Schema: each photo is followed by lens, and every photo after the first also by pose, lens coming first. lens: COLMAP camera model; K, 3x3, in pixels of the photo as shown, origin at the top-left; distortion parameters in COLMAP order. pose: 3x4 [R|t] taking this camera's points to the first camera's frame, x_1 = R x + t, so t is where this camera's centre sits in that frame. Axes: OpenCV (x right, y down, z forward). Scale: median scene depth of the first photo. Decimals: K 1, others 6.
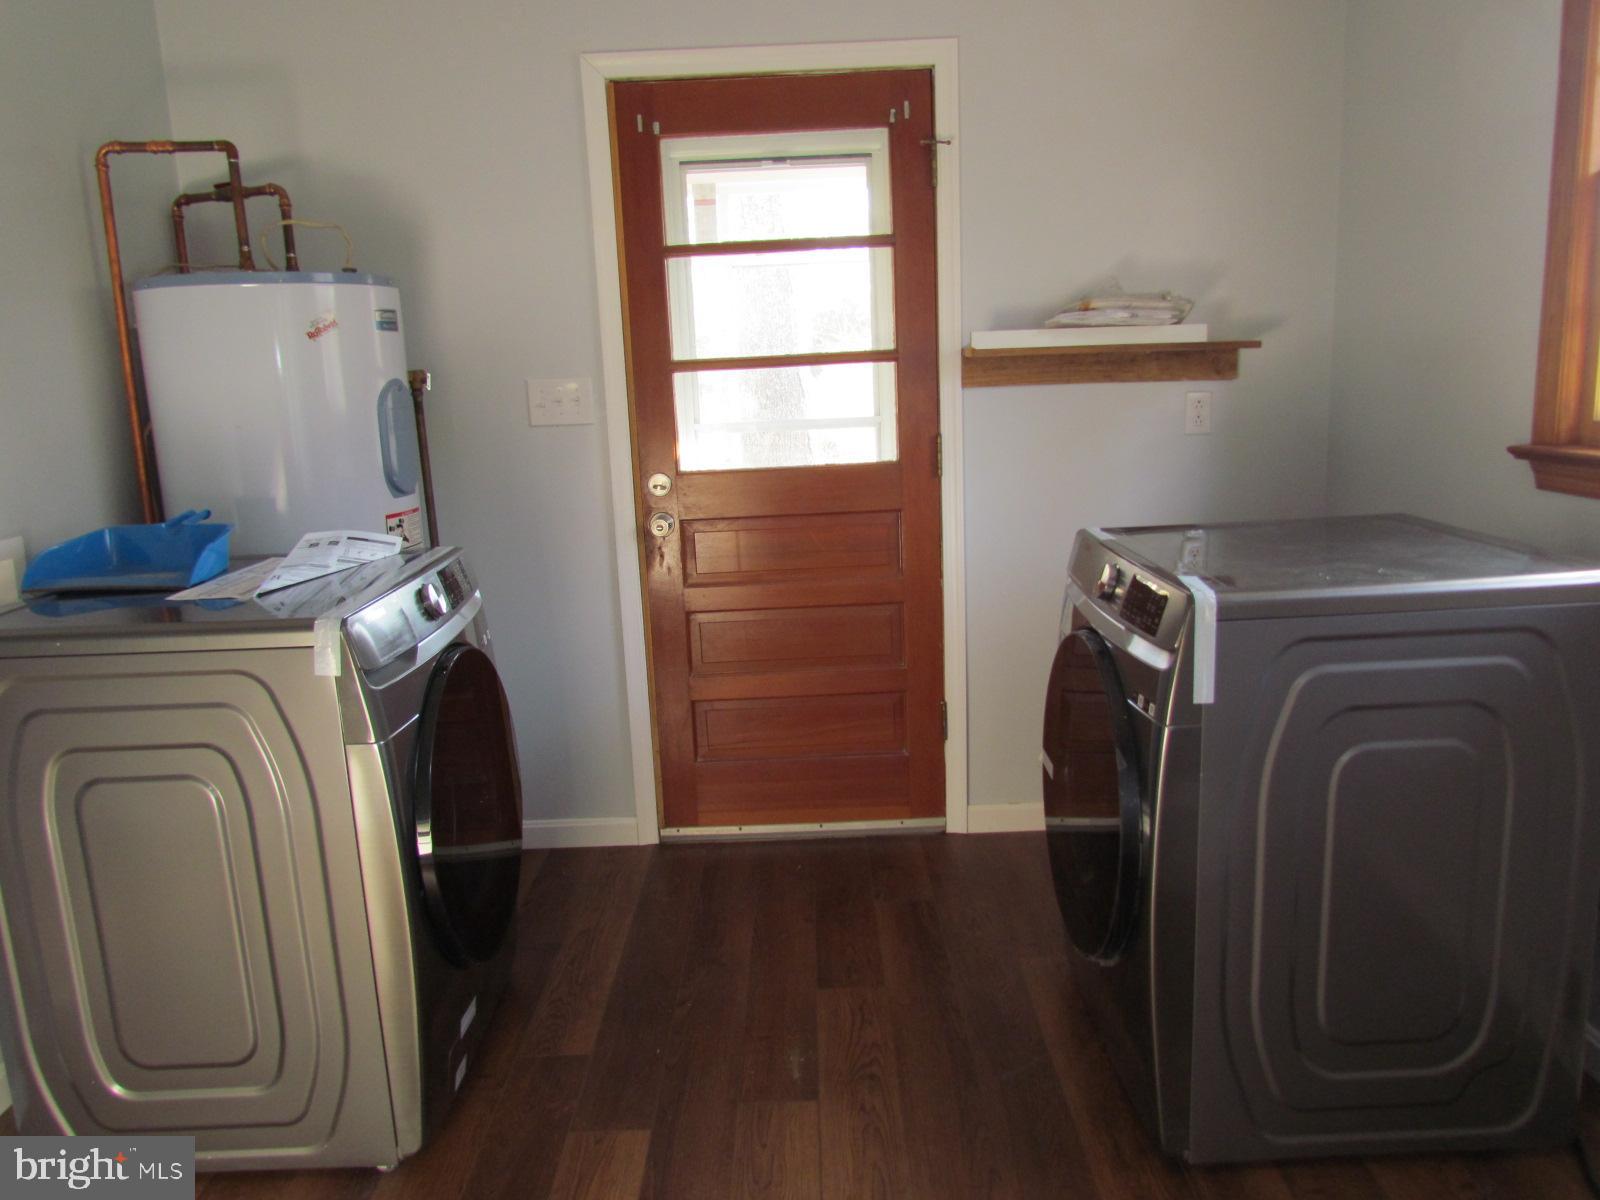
lens RADIAL K [[1151.0, 0, 799.3], [0, 1151.0, 591.4], [0, 0, 1]] dist [-0.033467, 0.029716]
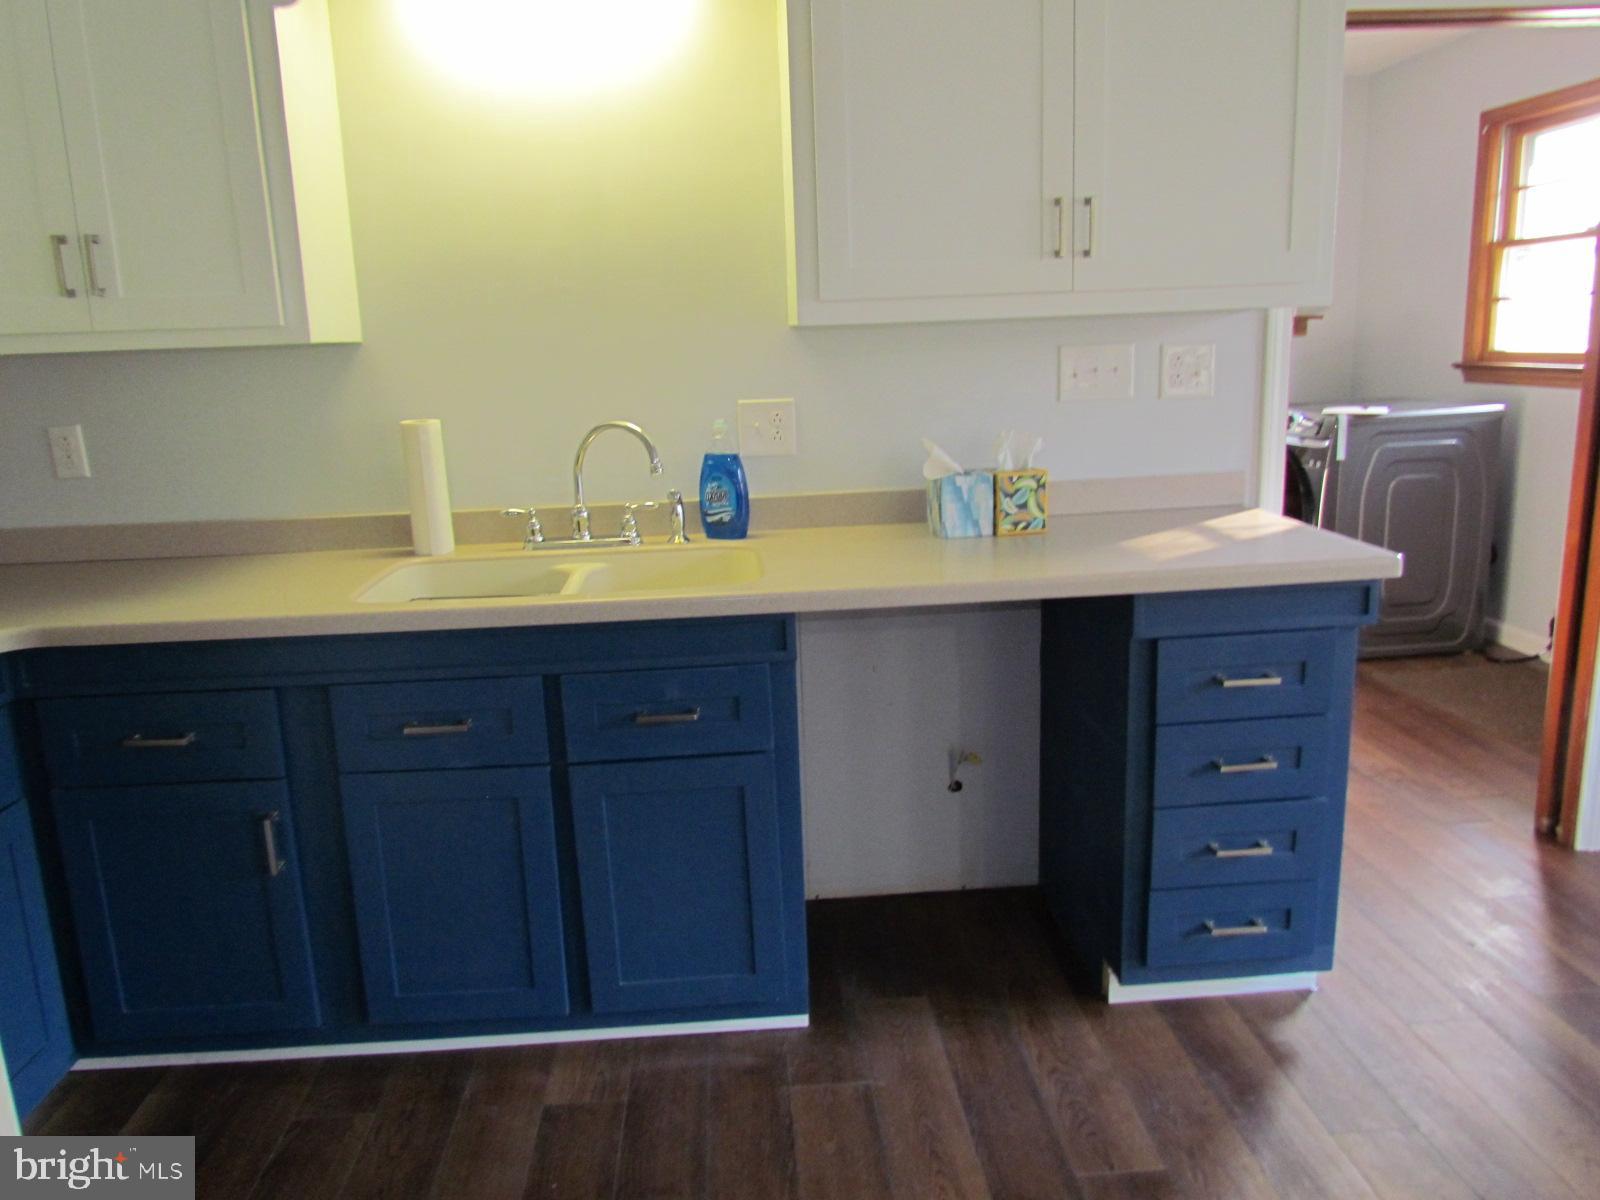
lens RADIAL K [[1151.0, 0, 799.3], [0, 1151.0, 591.4], [0, 0, 1]] dist [-0.033467, 0.029716]
pose [[0.998653, -0.024608, 0.045669, -0.911189], [0.023388, 0.999360, 0.027064, 0.270659], [-0.046306, -0.025959, 0.998590, -1.403512]]
